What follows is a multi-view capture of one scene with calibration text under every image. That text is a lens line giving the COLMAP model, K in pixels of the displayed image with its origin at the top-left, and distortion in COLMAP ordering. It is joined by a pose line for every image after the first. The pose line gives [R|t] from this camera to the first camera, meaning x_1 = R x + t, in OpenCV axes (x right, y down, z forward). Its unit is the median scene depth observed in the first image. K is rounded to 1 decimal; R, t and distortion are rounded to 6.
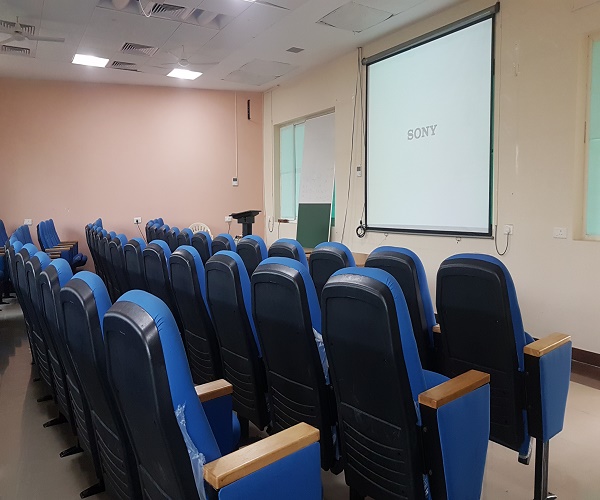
lens RADIAL K [[458.1, 0, 300.7], [0, 458.1, 271.2], [0, 0, 1]] dist [-0.019675, 0.006809]
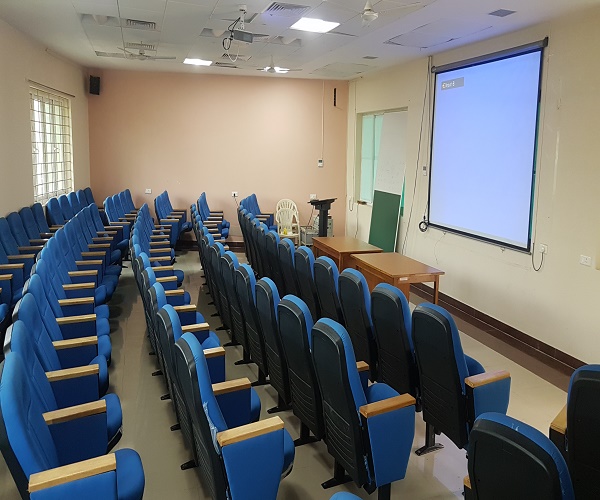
lens RADIAL K [[497.4, 0, 300.0], [0, 497.4, 250.0], [0, 0, 1]] dist [-0.018032, 0.008543]
pose [[0.967007, 0.071152, -0.244611, 0.140537], [-0.047002, 0.993550, 0.103192, -0.138012], [0.250376, -0.088290, 0.964114, -0.206503]]
